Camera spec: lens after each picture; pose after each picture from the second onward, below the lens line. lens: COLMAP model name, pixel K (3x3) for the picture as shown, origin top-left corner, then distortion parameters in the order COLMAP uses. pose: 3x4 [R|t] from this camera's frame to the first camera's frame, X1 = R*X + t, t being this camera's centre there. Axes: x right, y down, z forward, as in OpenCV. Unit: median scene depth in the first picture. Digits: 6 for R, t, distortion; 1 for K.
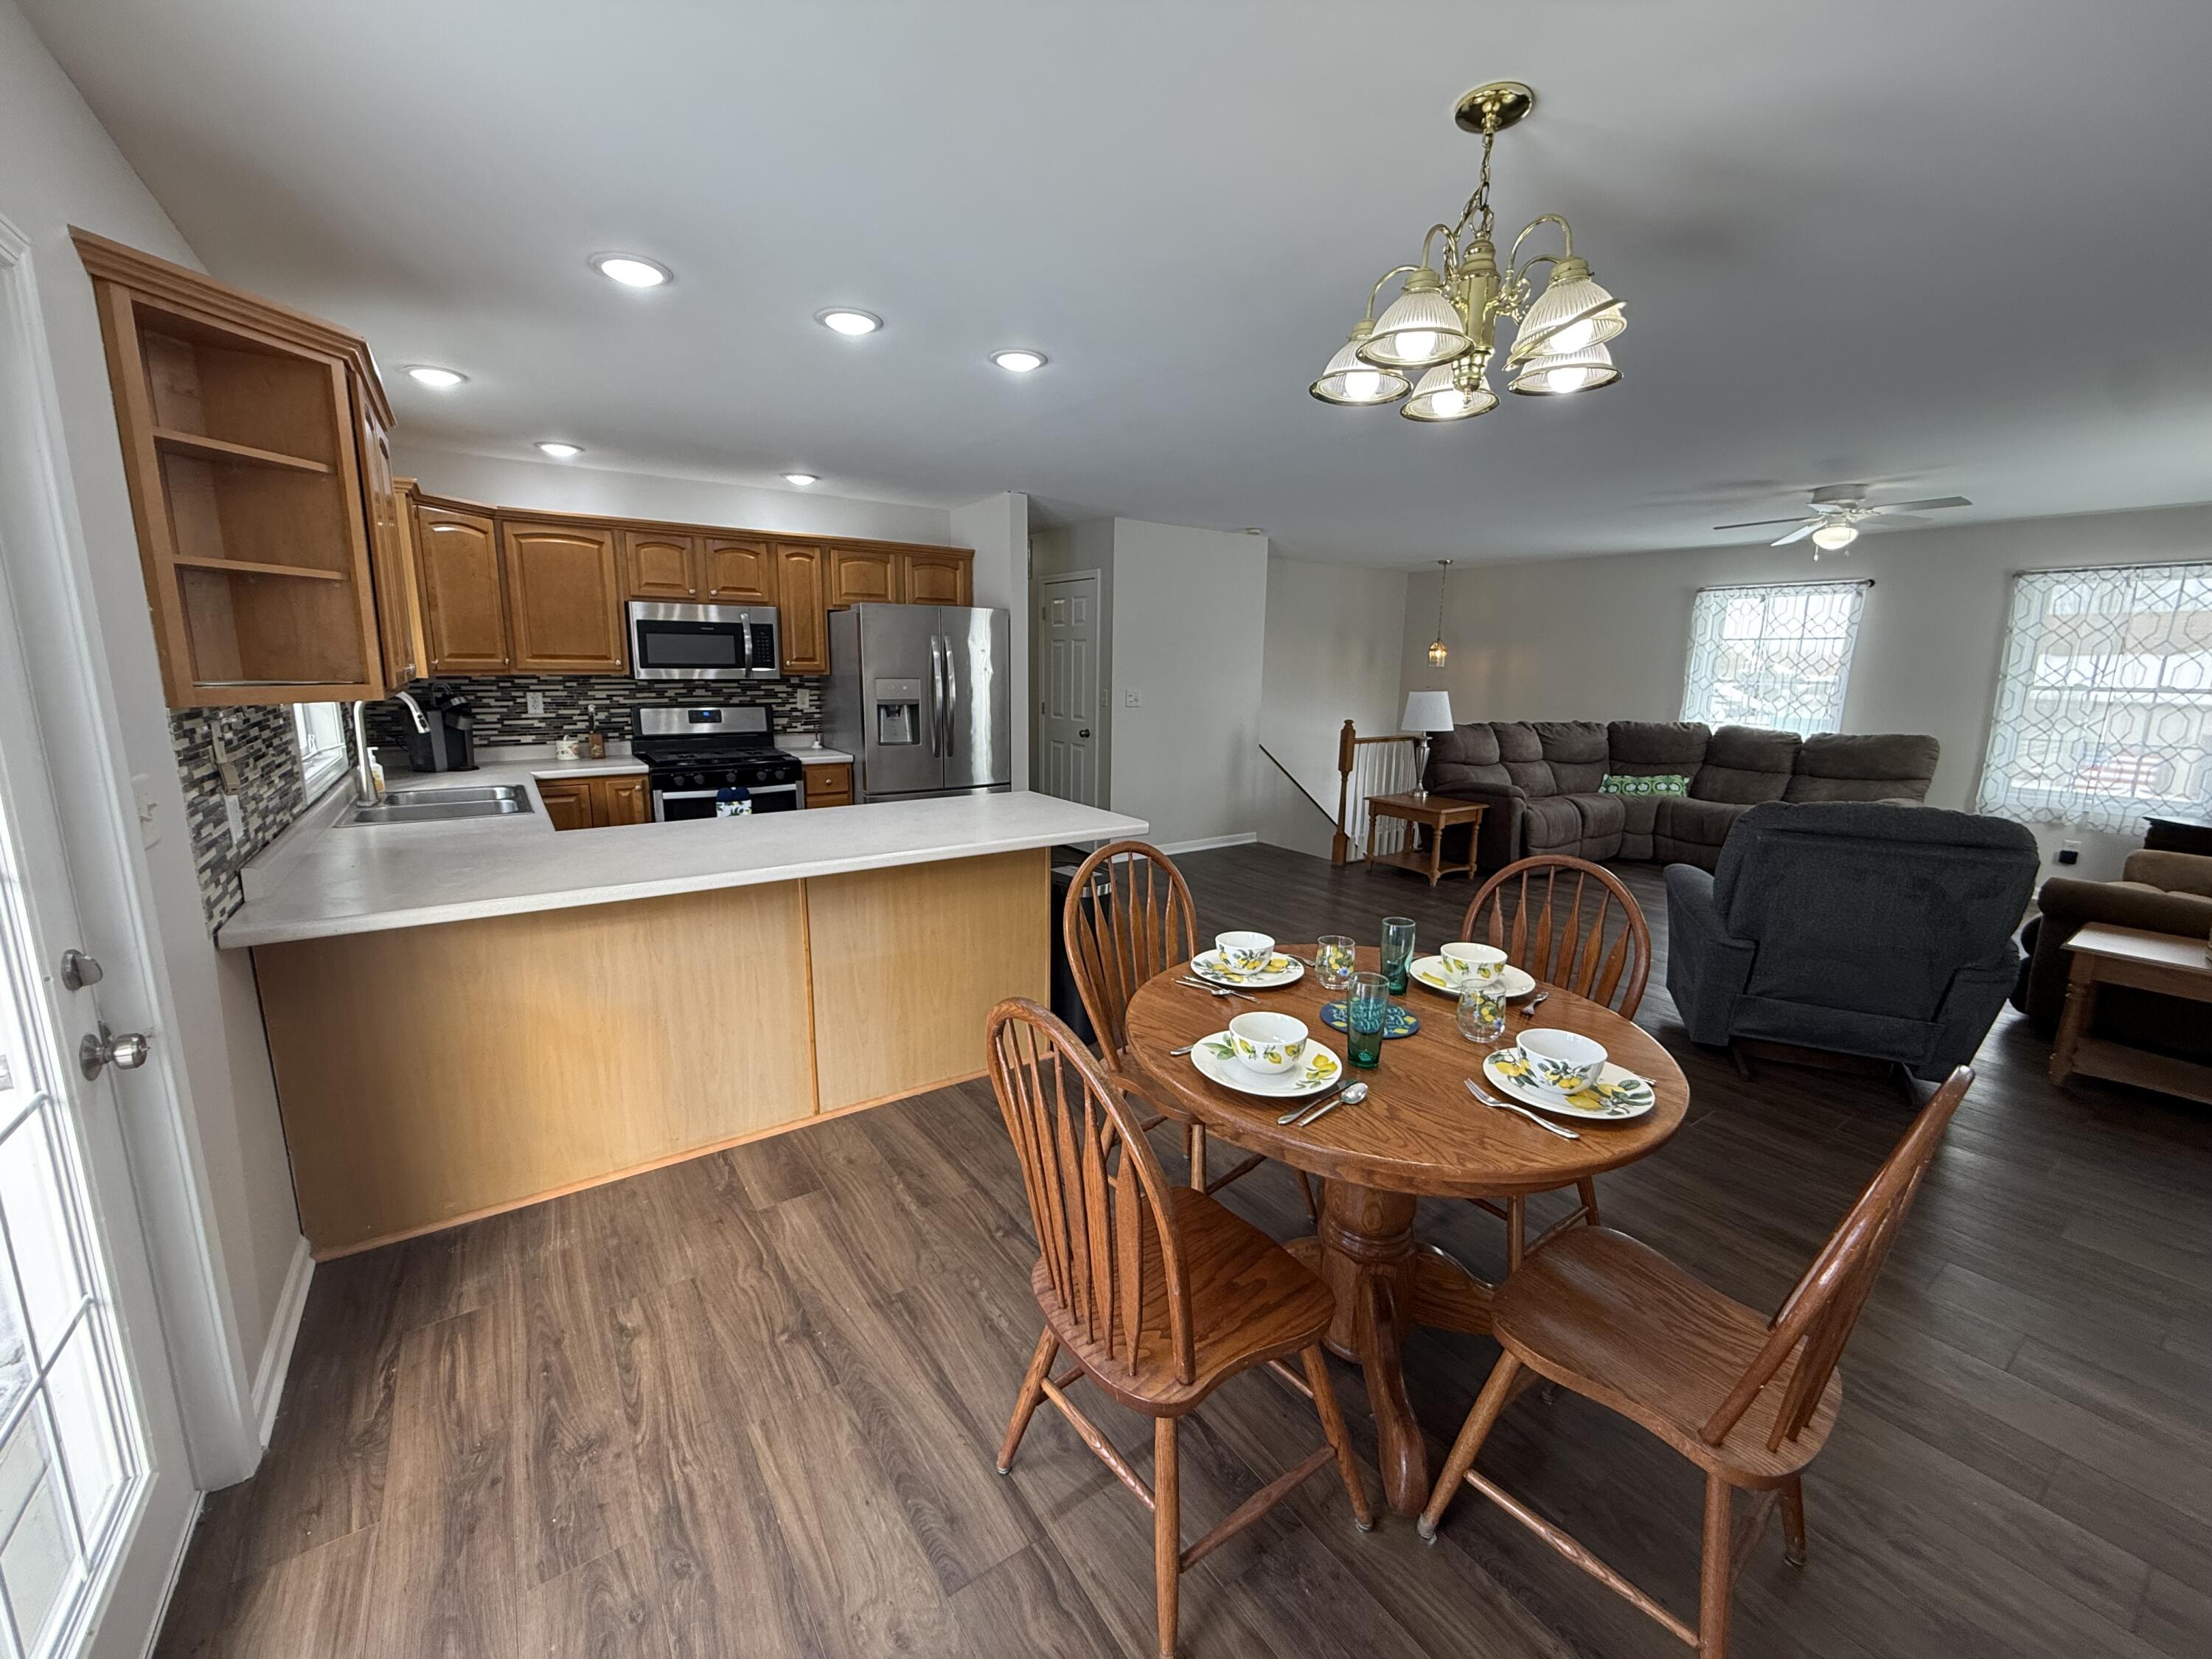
lens RADIAL K [[880.4, 0, 1101.6], [0, 880.4, 825.2], [0, 0, 1]] dist [0.001293, 0.000813]
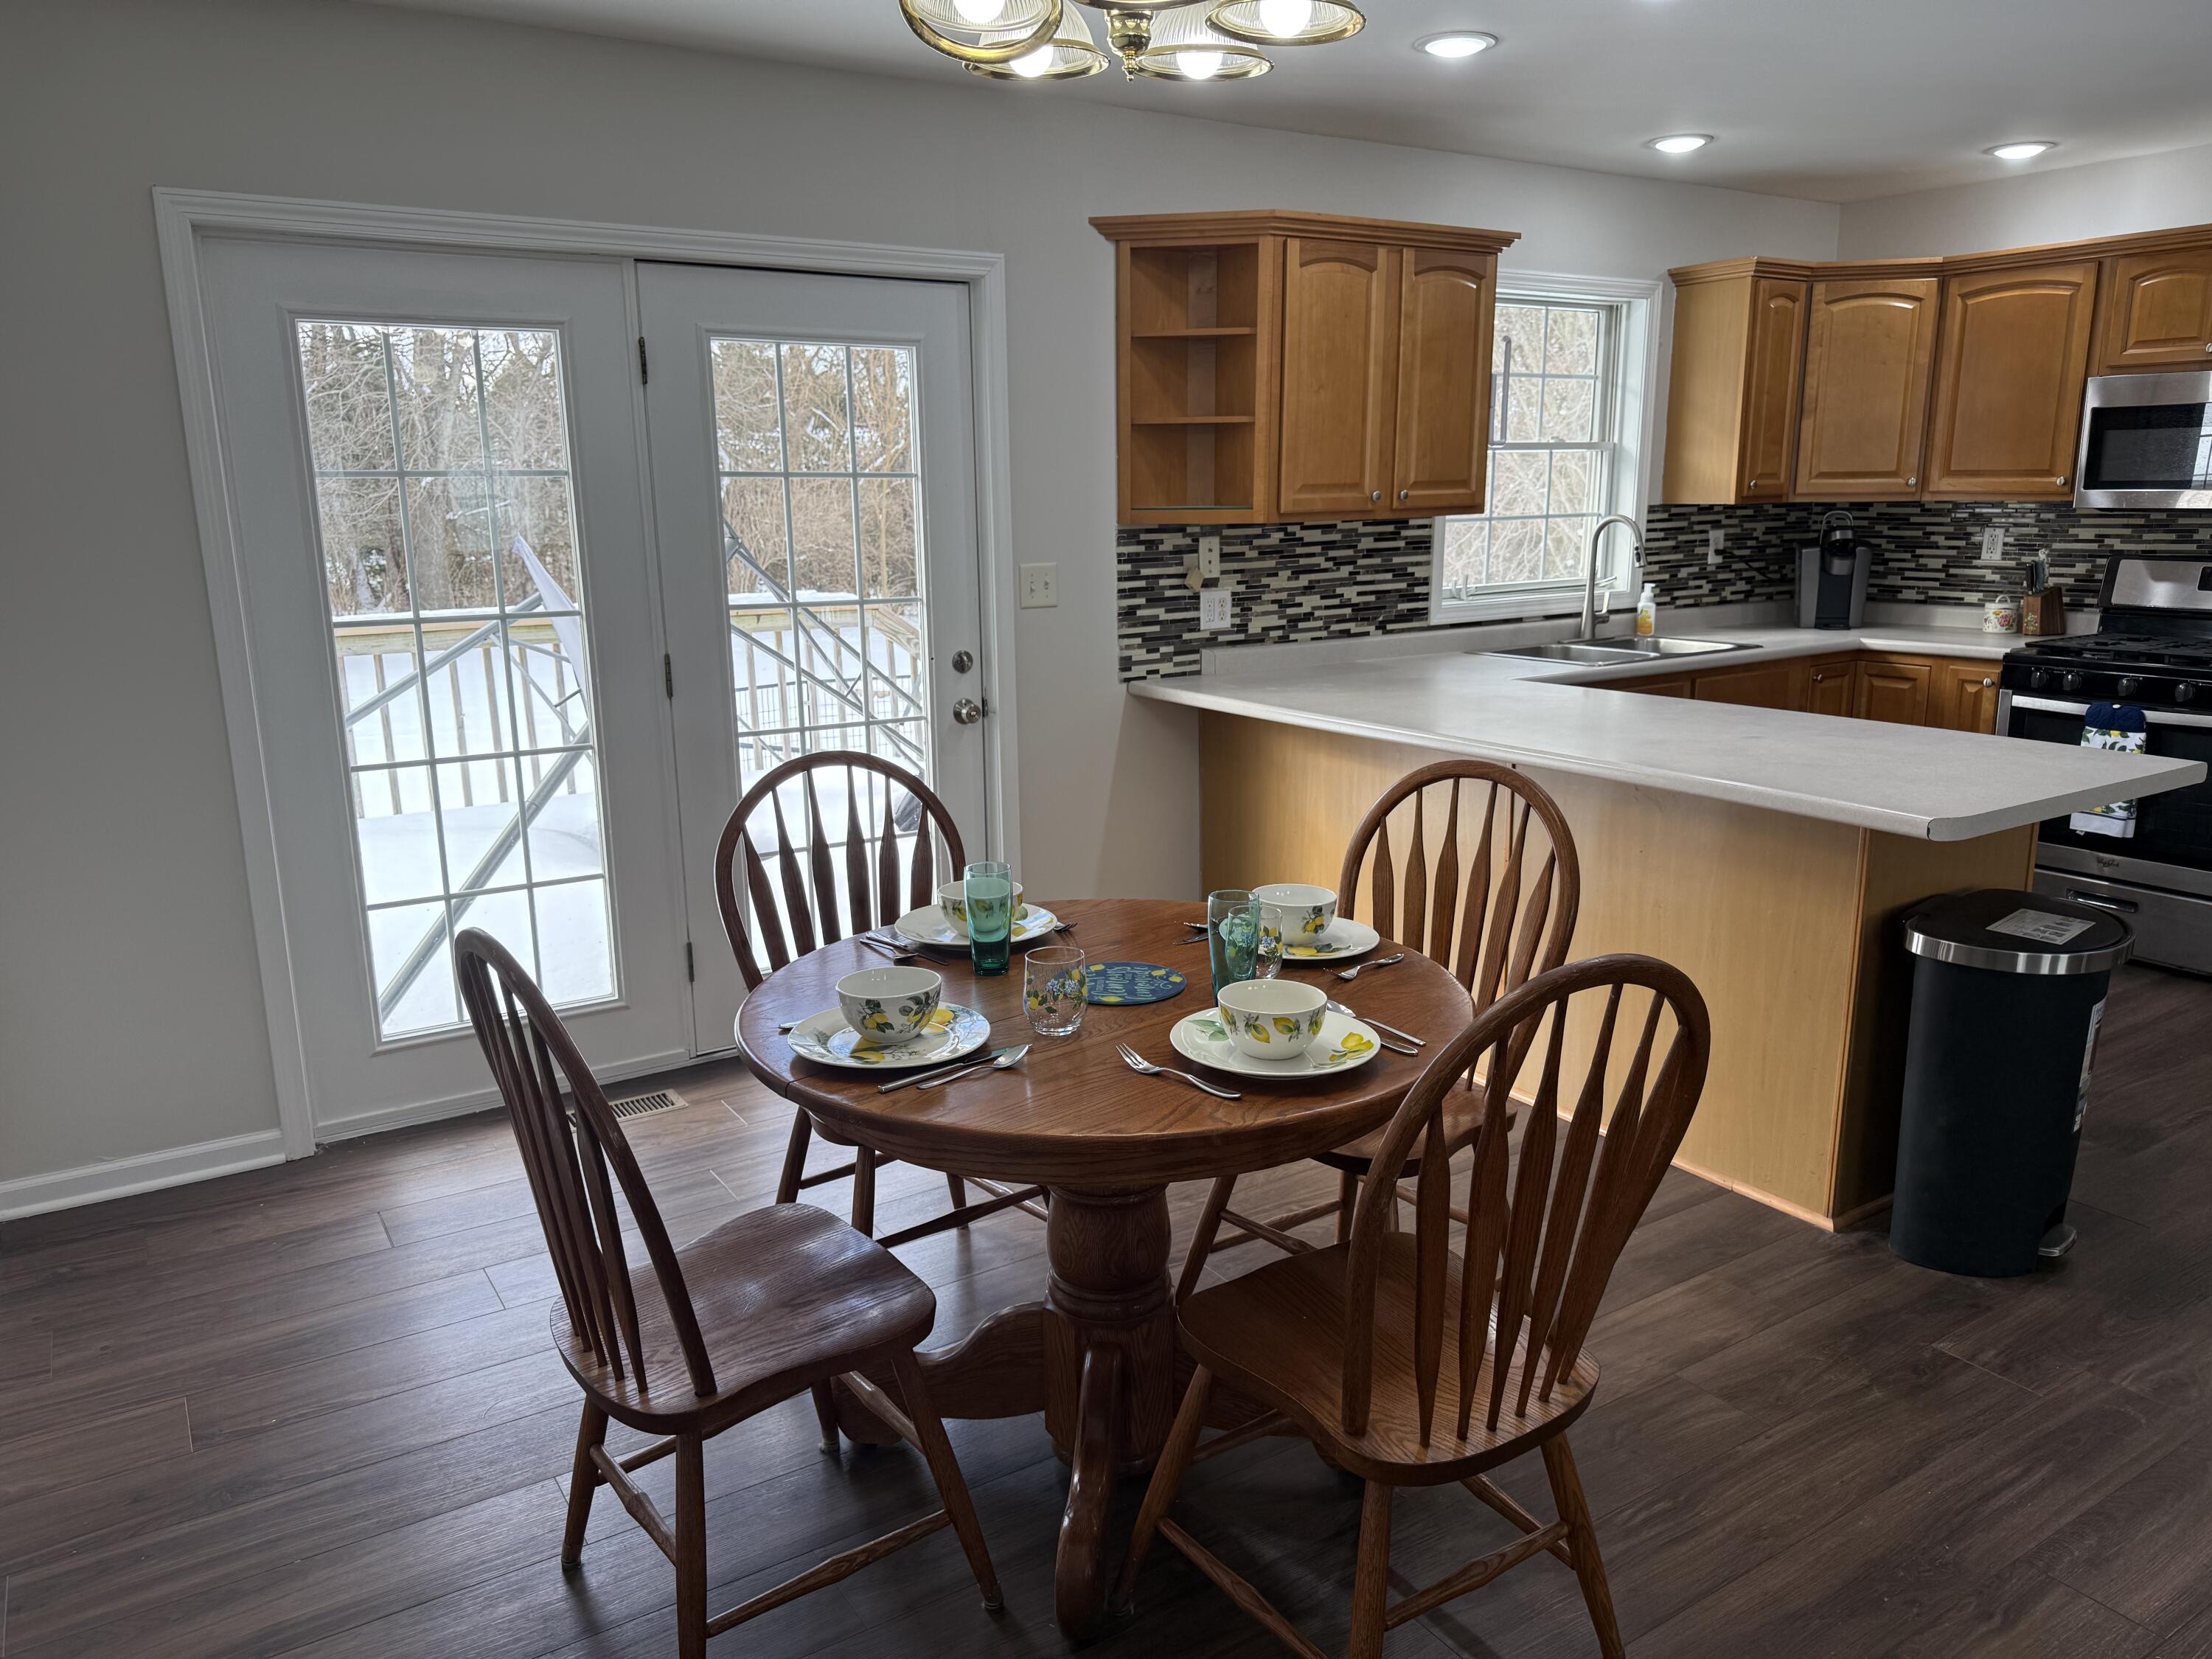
lens RADIAL K [[1539.2, 0, 1117.8], [0, 1539.2, 833.9], [0, 0, 1]] dist [0.142764, -0.199280]
pose [[-0.024382, 0.207822, -0.977863, 0.521514], [-0.174343, 0.962280, 0.208857, -0.054951], [0.984383, 0.175576, 0.012770, 0.332225]]
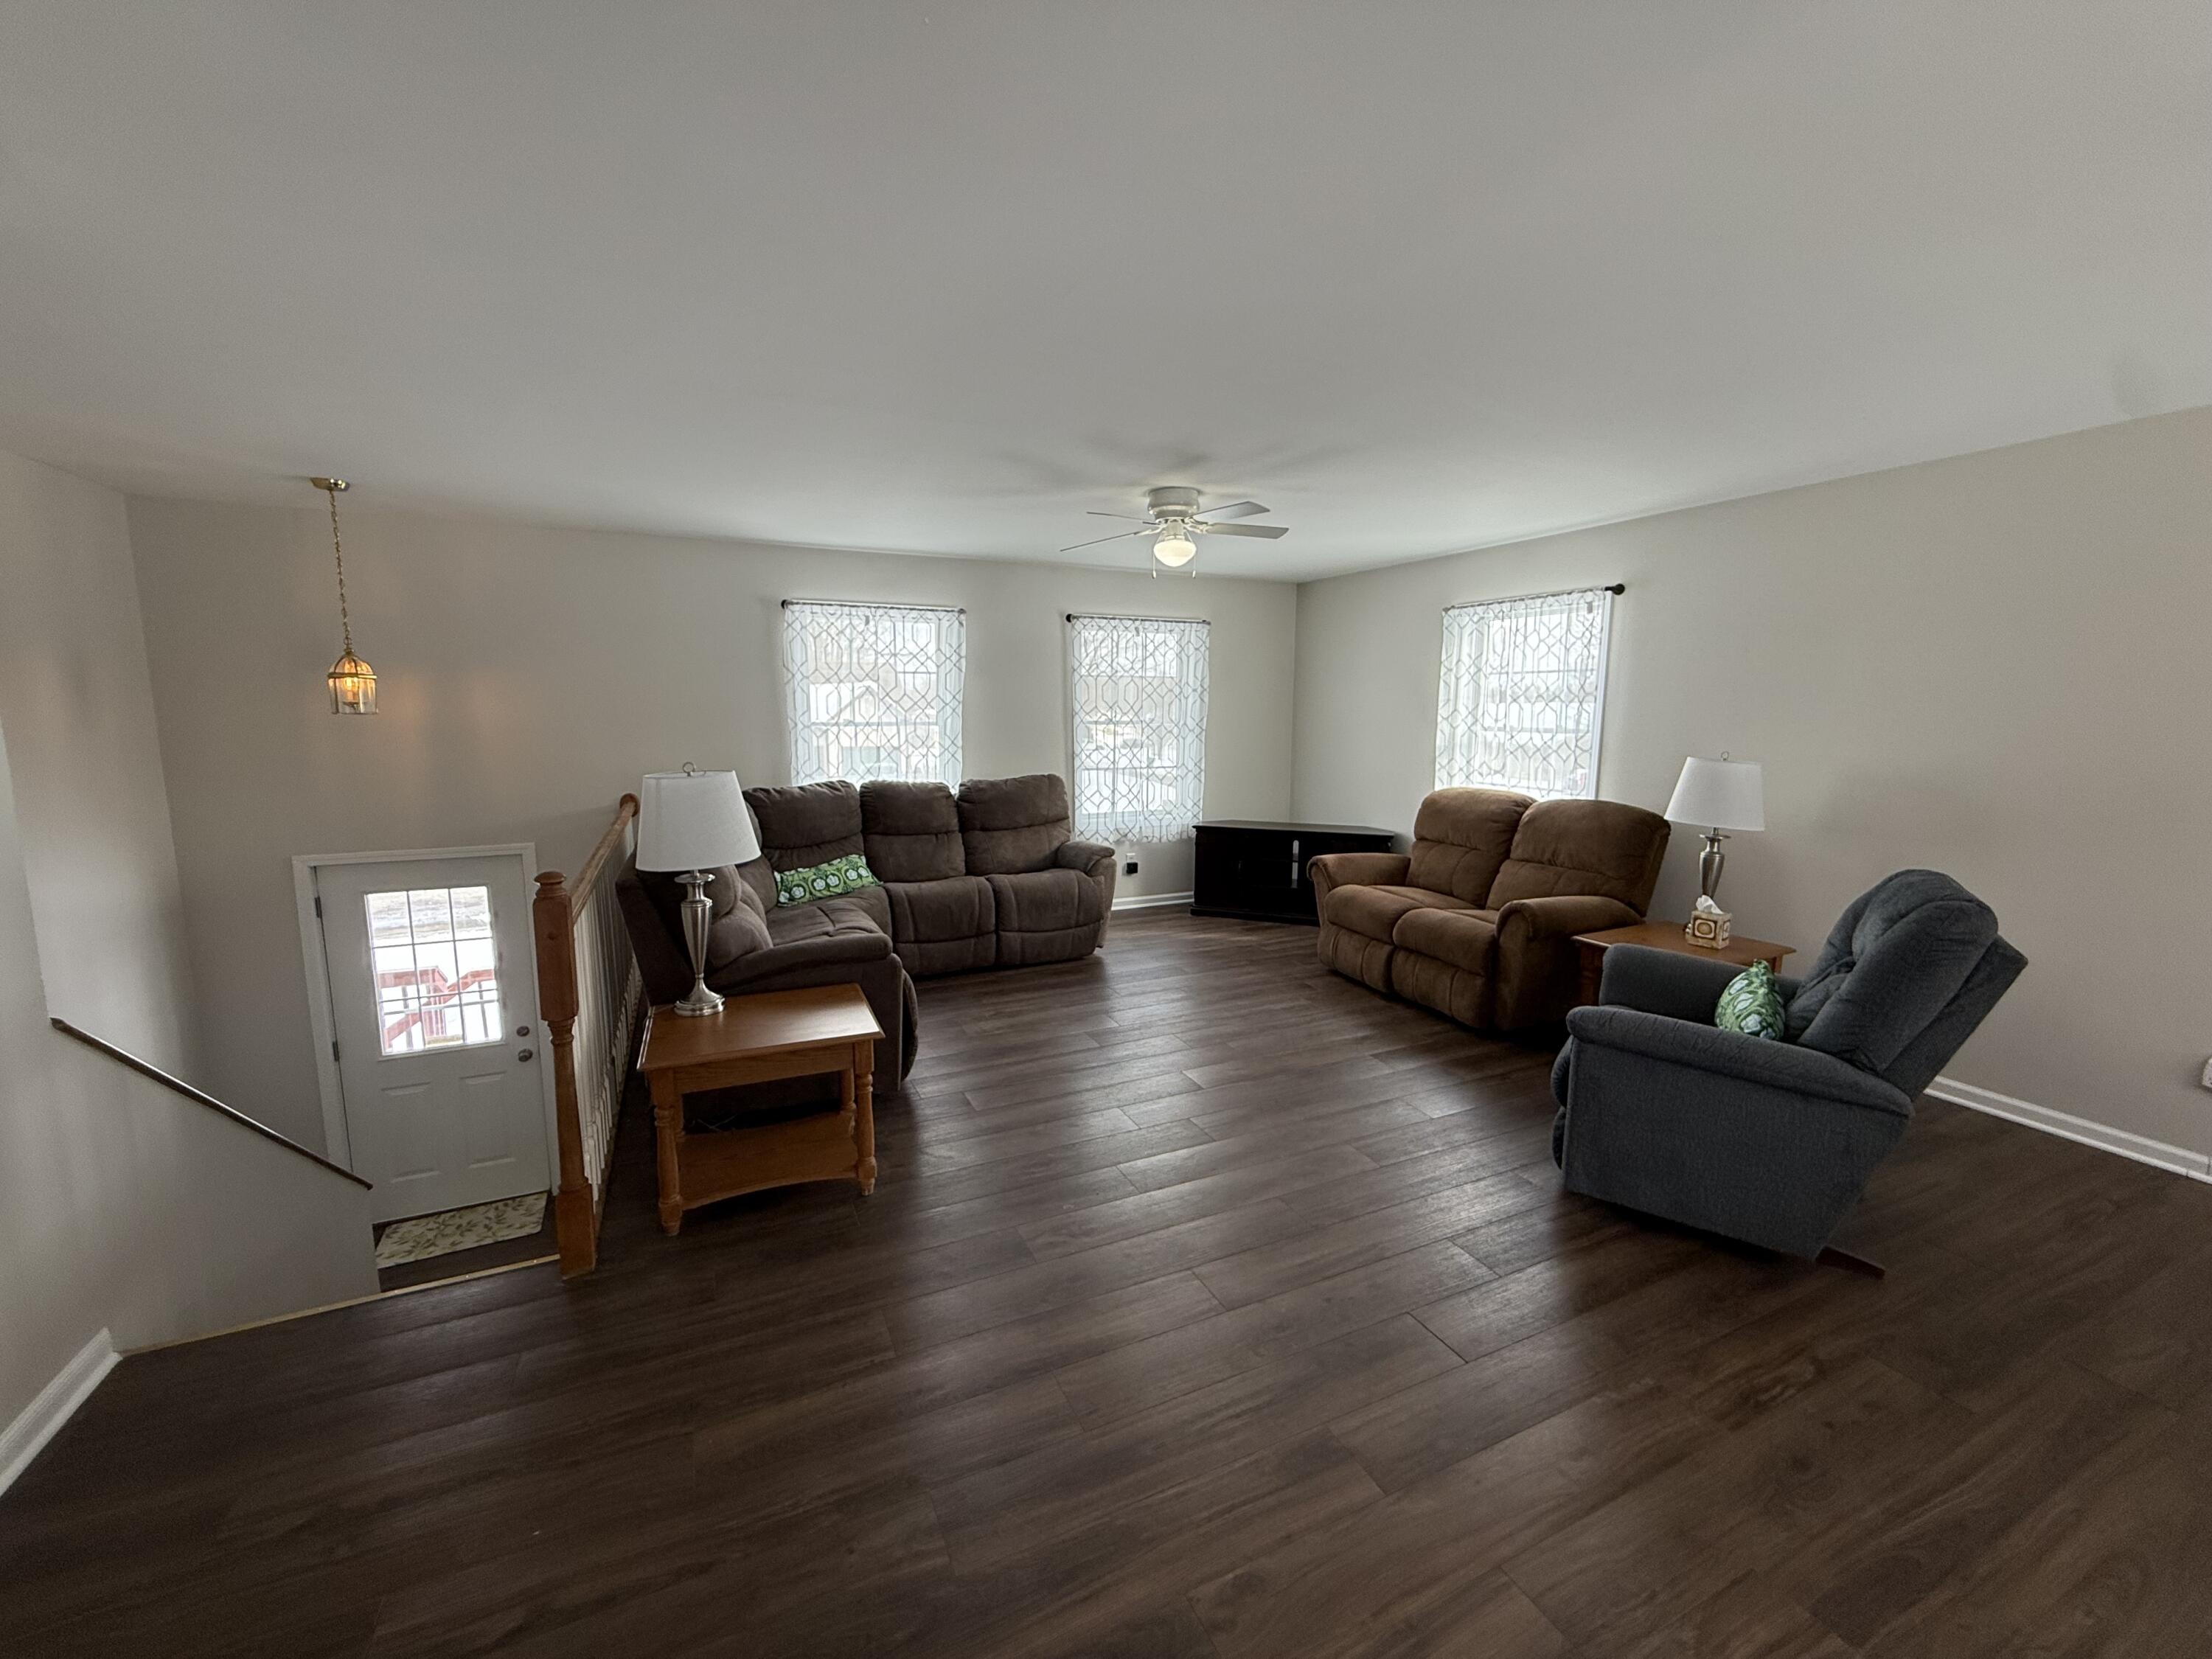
lens RADIAL K [[880.4, 0, 1101.6], [0, 880.4, 825.2], [0, 0, 1]] dist [0.001293, 0.000813]
pose [[0.174475, -0.145363, 0.973873, -0.022773], [0.180151, 0.977061, 0.113564, -0.167738], [-0.968041, 0.155630, 0.196660, 0.868218]]
